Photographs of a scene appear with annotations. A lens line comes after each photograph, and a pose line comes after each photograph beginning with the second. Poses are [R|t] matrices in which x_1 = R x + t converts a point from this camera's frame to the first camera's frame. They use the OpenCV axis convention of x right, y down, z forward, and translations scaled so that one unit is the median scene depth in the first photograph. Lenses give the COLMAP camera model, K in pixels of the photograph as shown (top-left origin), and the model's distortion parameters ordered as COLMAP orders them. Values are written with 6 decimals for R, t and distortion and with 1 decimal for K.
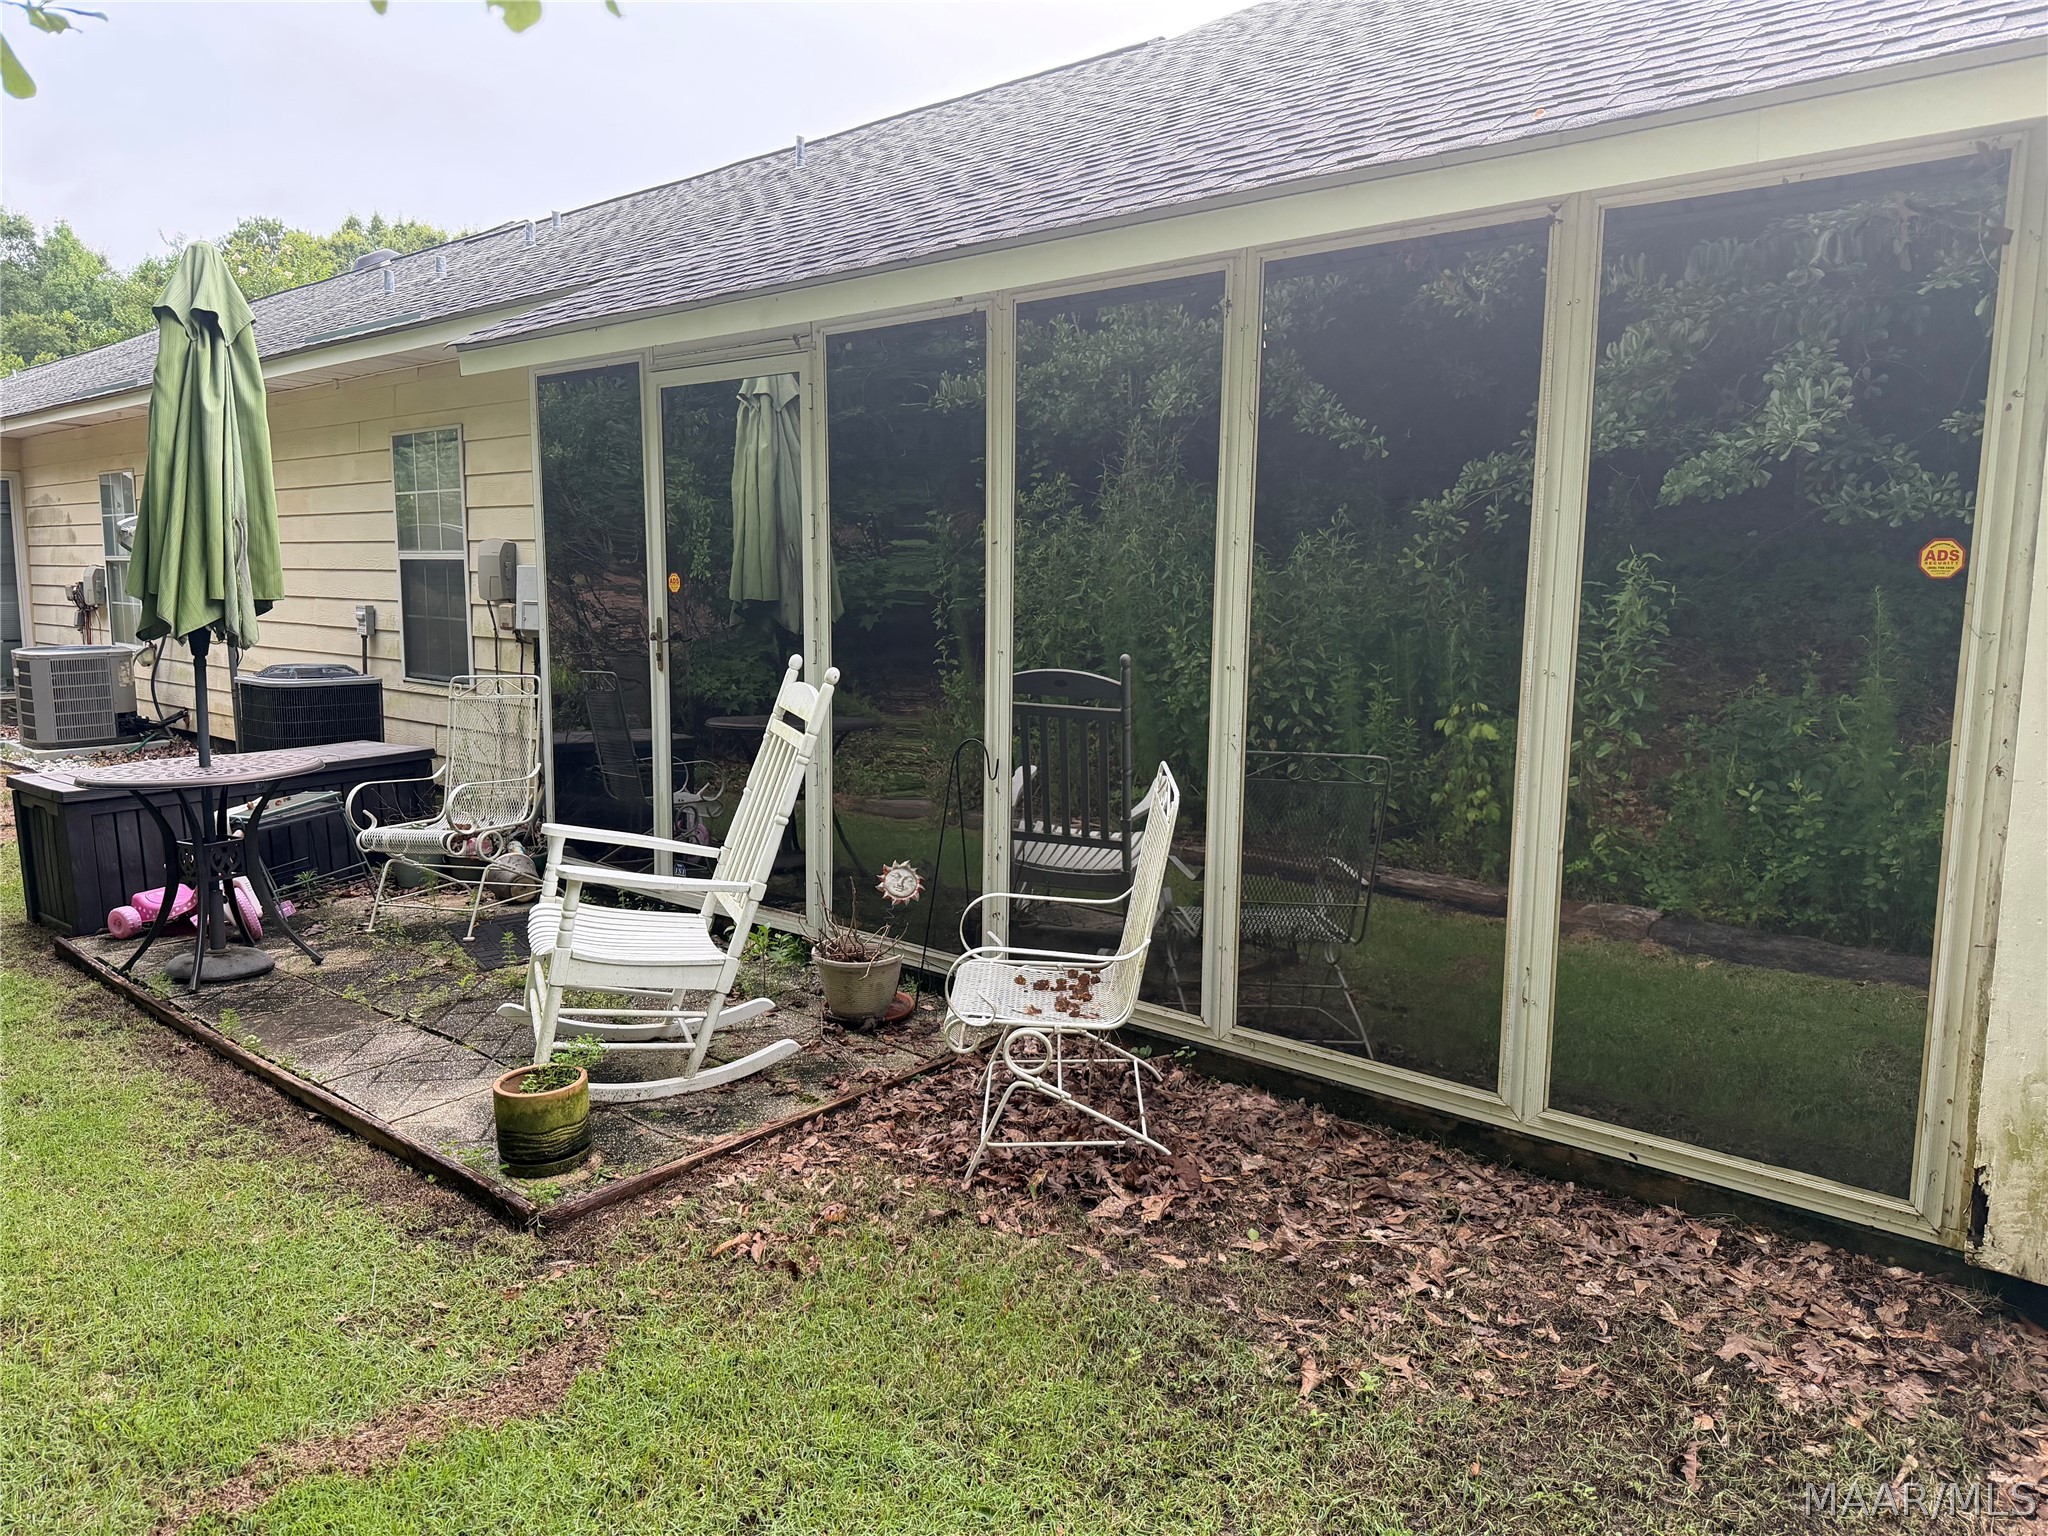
lens RADIAL K [[1407.9, 0, 1033.7], [0, 1407.9, 751.0], [0, 0, 1]] dist [0.040241, -0.038656]
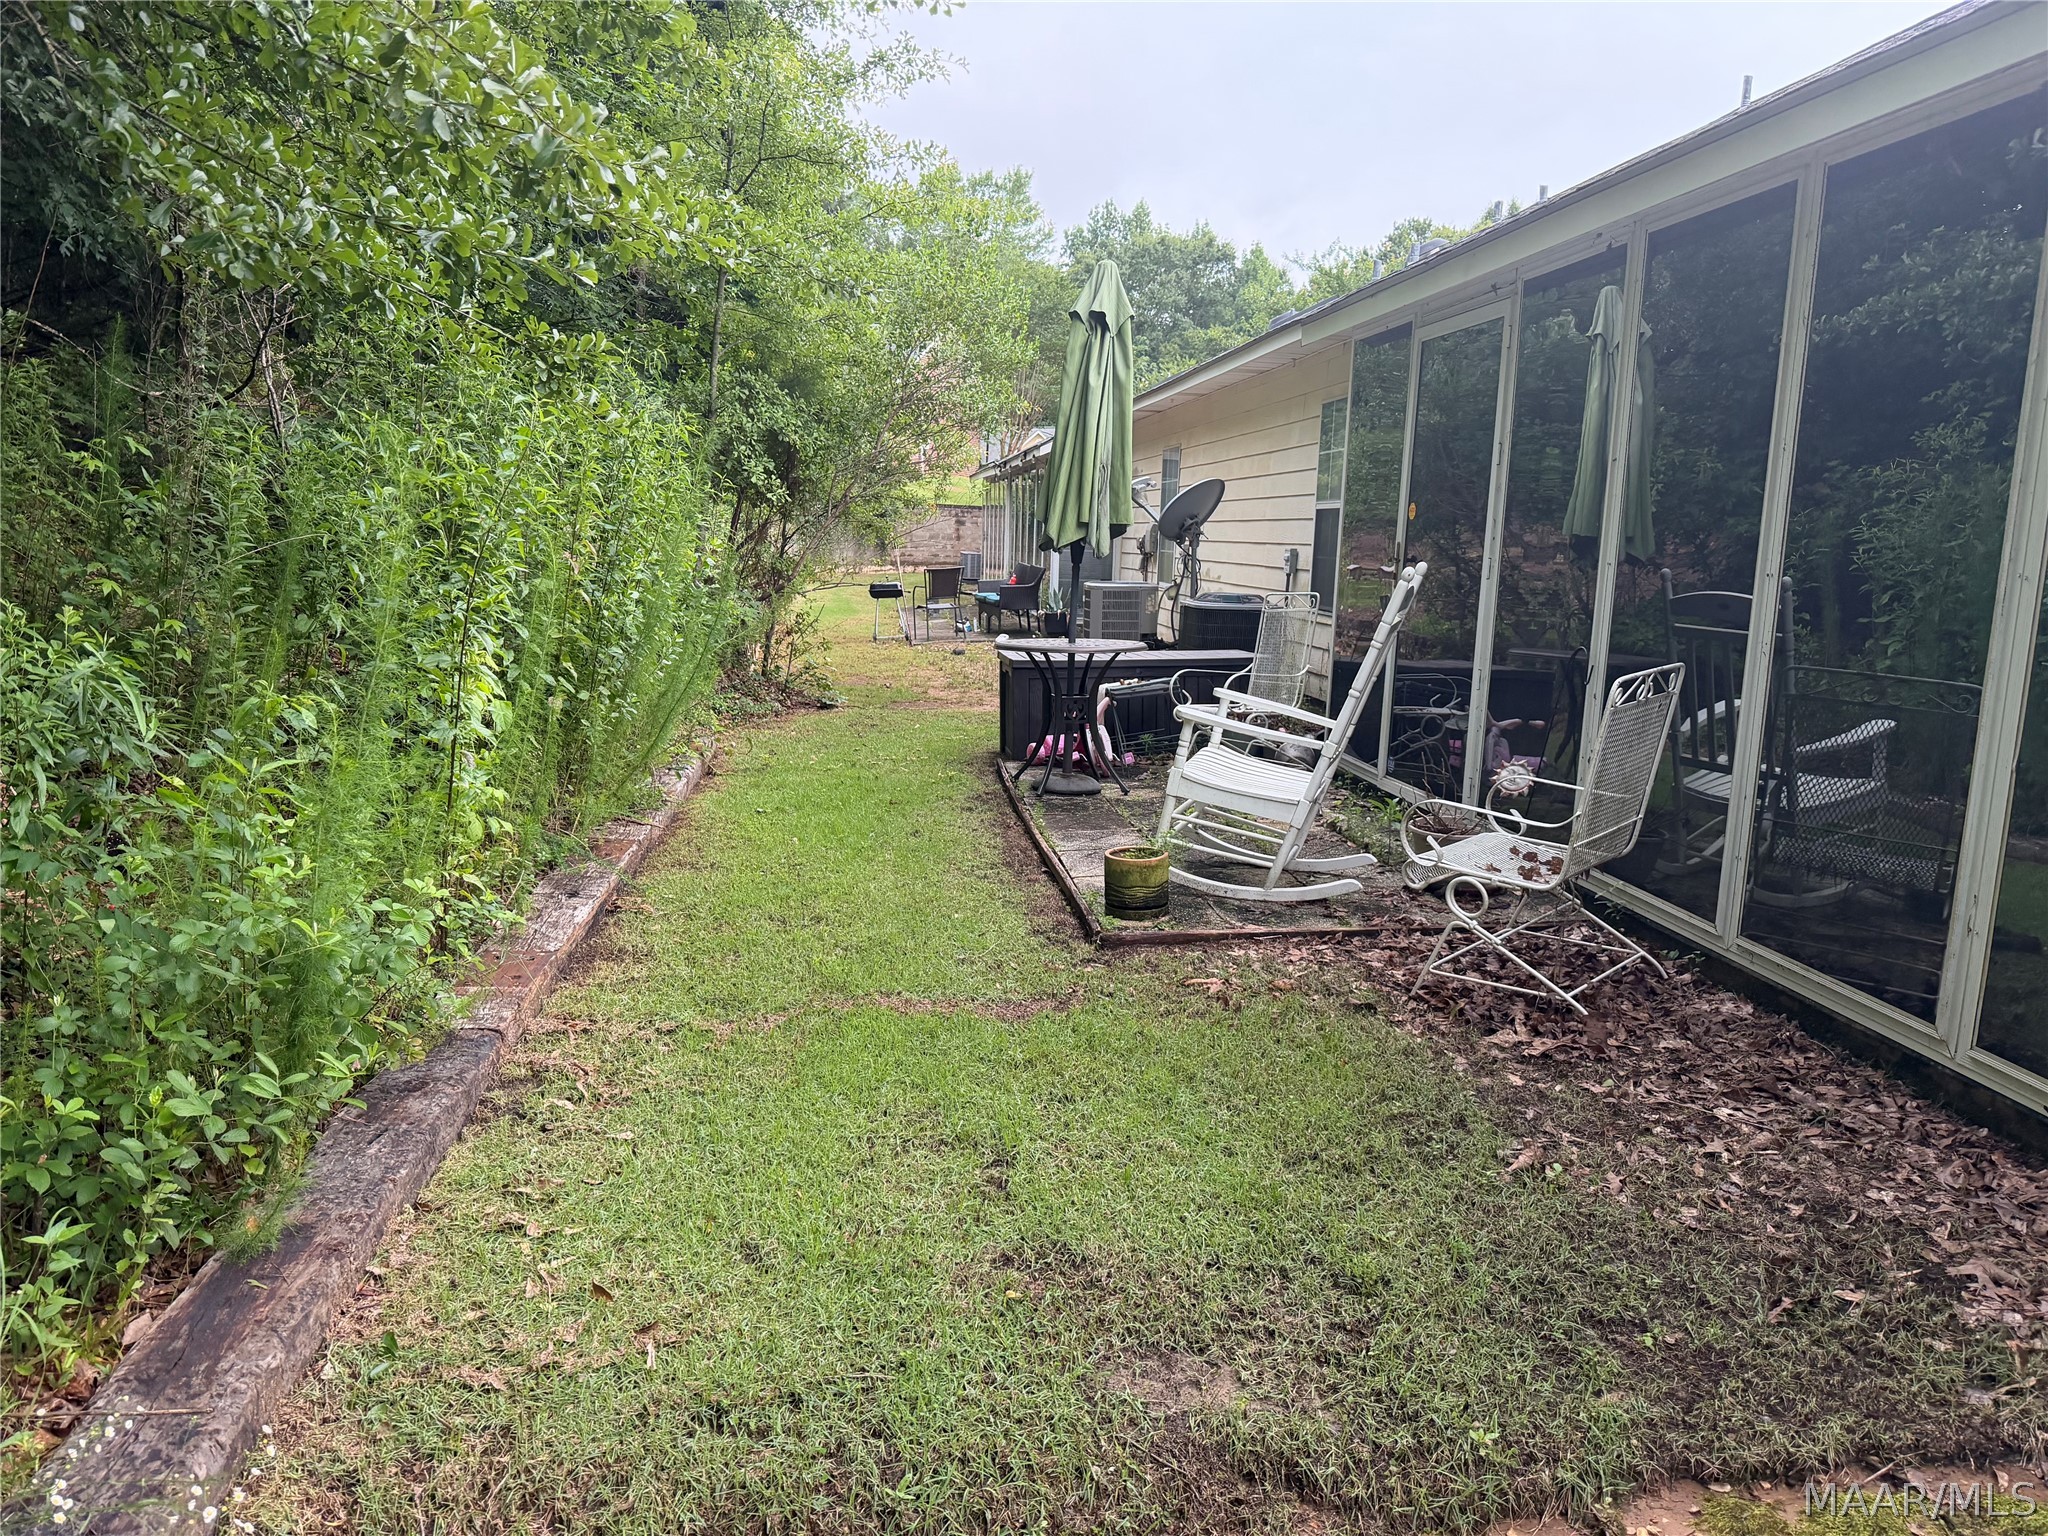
lens RADIAL K [[1407.9, 0, 1035.4], [0, 1407.9, 778.2], [0, 0, 1]] dist [0.040241, -0.038656]
pose [[0.744532, 0.122424, -0.656265, 0.460298], [-0.099325, 0.992414, 0.072447, 0.066377], [0.660156, 0.011244, 0.751044, -0.097684]]
